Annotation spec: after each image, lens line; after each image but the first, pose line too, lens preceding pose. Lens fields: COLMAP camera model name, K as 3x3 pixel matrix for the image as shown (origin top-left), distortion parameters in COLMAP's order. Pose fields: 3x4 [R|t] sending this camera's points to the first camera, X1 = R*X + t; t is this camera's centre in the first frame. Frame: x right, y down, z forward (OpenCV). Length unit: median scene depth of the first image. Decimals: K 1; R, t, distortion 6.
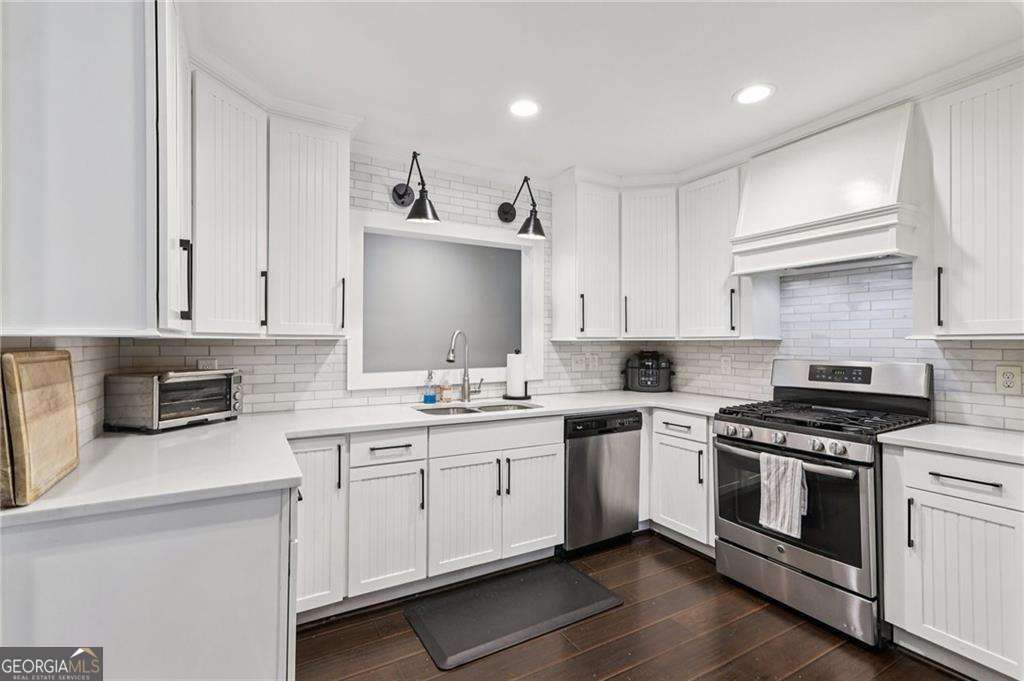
lens RADIAL K [[472.2, 0, 512.0], [0, 472.2, 340.5], [0, 0, 1]] dist [-0.000079, 0.000216]
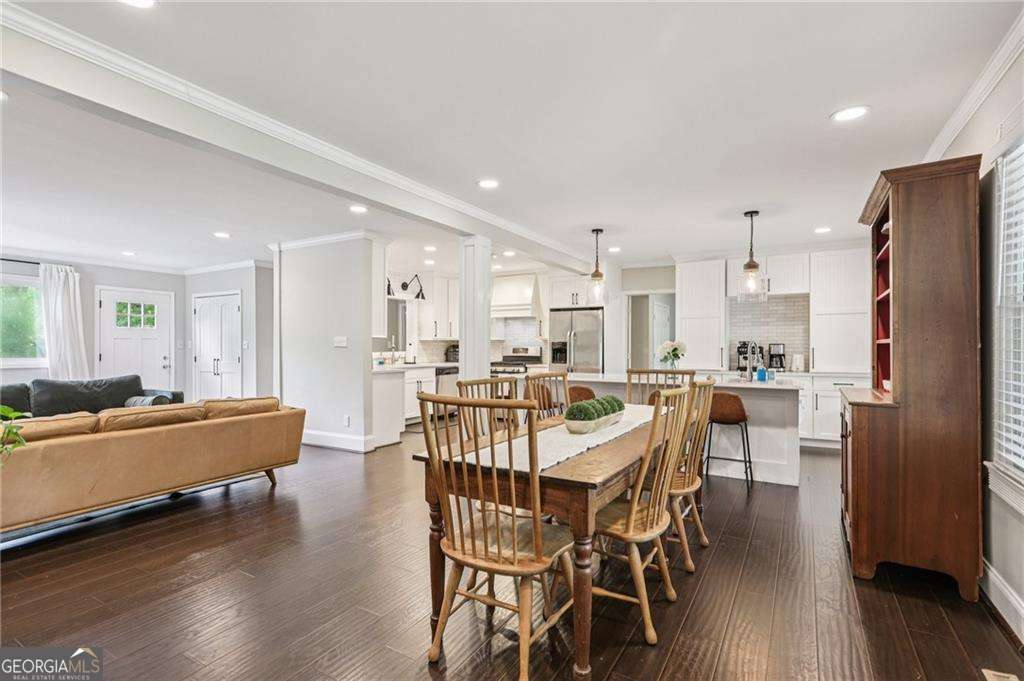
lens RADIAL K [[487.6, 0, 513.4], [0, 487.6, 345.1], [0, 0, 1]] dist [-0.000084, -0.000216]
pose [[0.869807, -0.001831, 0.493389, -0.832902], [-0.000775, 0.999987, 0.005077, 0.014466], [-0.493392, -0.004798, 0.869794, -1.575719]]
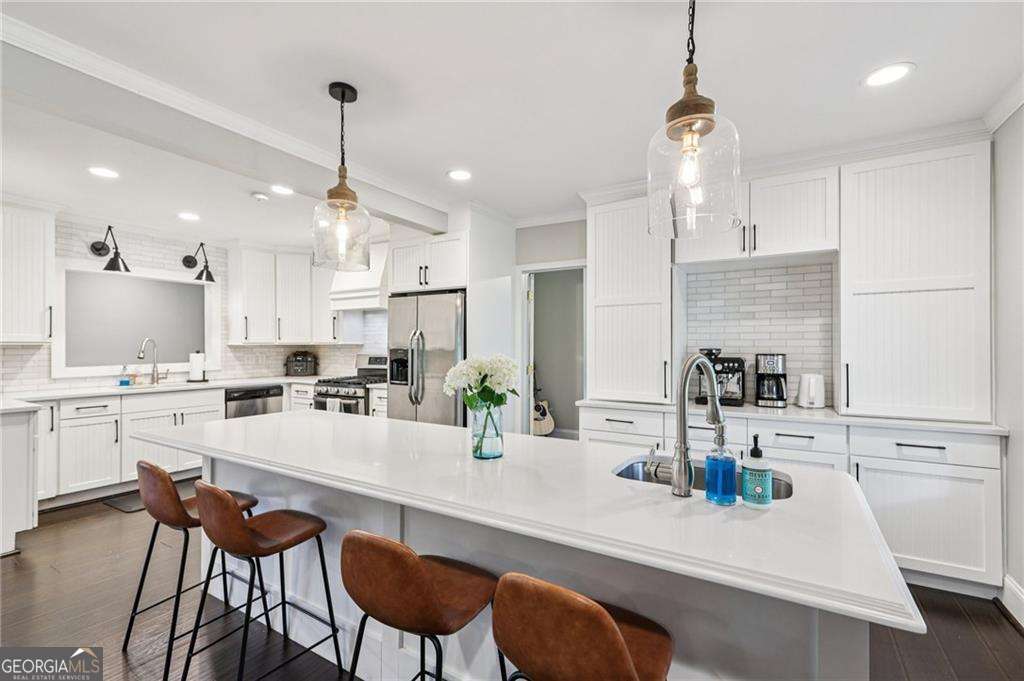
lens RADIAL K [[457.1, 0, 515.0], [0, 457.1, 346.2], [0, 0, 1]] dist [0.011229, 0.000677]
pose [[0.873977, -0.003676, 0.485953, 0.206531], [0.000776, 0.999981, 0.006170, -0.004587], [-0.485966, -0.005016, 0.873963, -0.918703]]
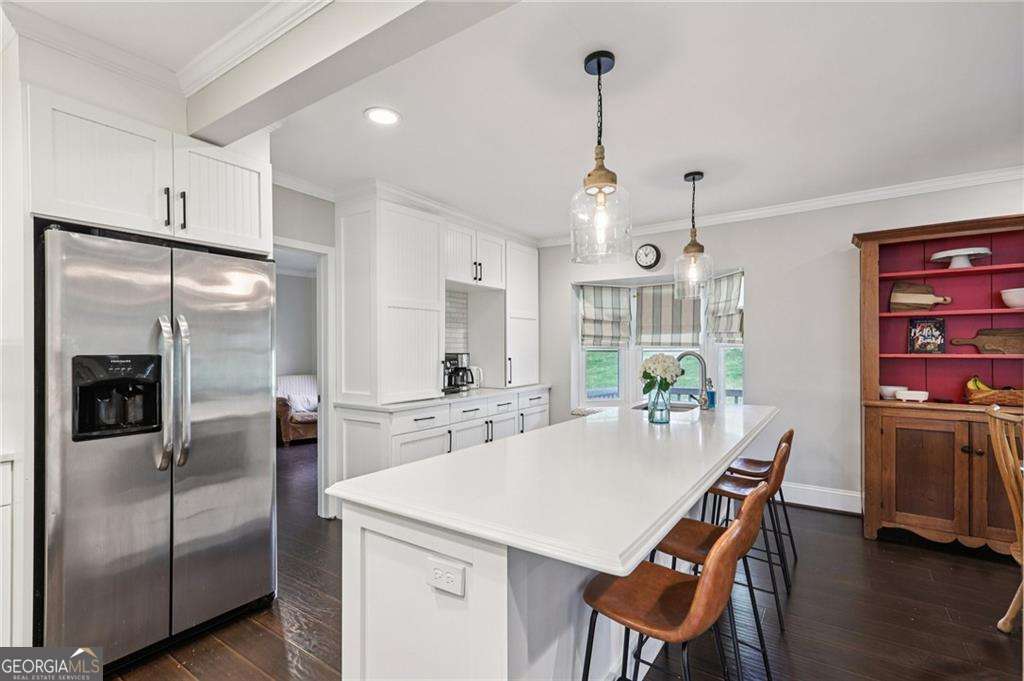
lens RADIAL K [[474.5, 0, 515.4], [0, 474.5, 347.7], [0, 0, 1]] dist [0.009589, -0.000172]
pose [[-0.438891, -0.003156, 0.898535, -0.223997], [-0.005432, 0.999985, 0.000859, -0.000128], [-0.898524, -0.004503, -0.438902, 0.234573]]
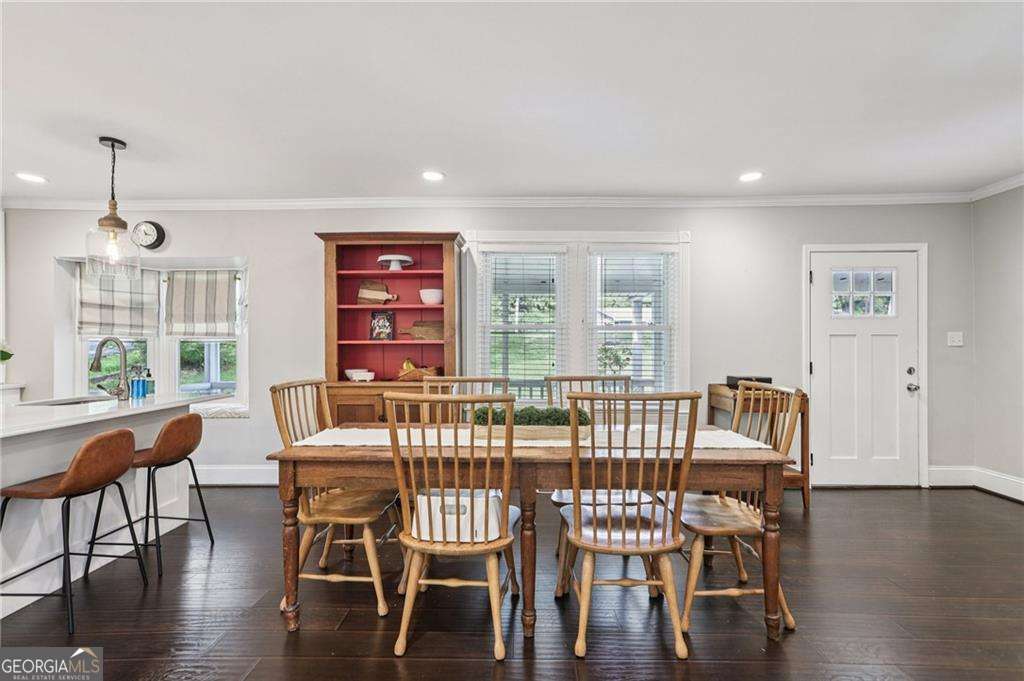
lens RADIAL K [[457.1, 0, 515.0], [0, 457.1, 346.2], [0, 0, 1]] dist [0.011229, 0.000677]
pose [[-0.860572, -0.001013, 0.509327, -0.626845], [-0.002989, 0.999991, -0.003061, 0.027647], [-0.509319, -0.004157, -0.860568, -0.214525]]
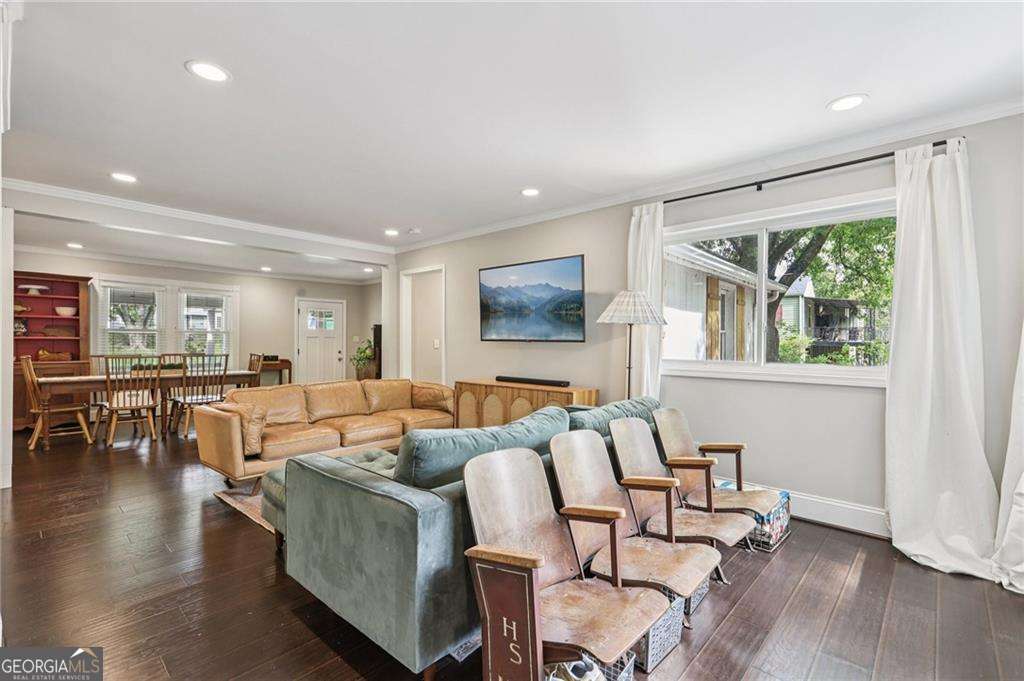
lens RADIAL K [[457.1, 0, 515.0], [0, 457.1, 346.2], [0, 0, 1]] dist [0.011229, 0.000677]
pose [[-0.954001, -0.002113, -0.299795, -1.142253], [-0.002434, 0.999997, 0.000699, 0.043657], [0.299792, 0.001397, -0.954003, 1.513844]]
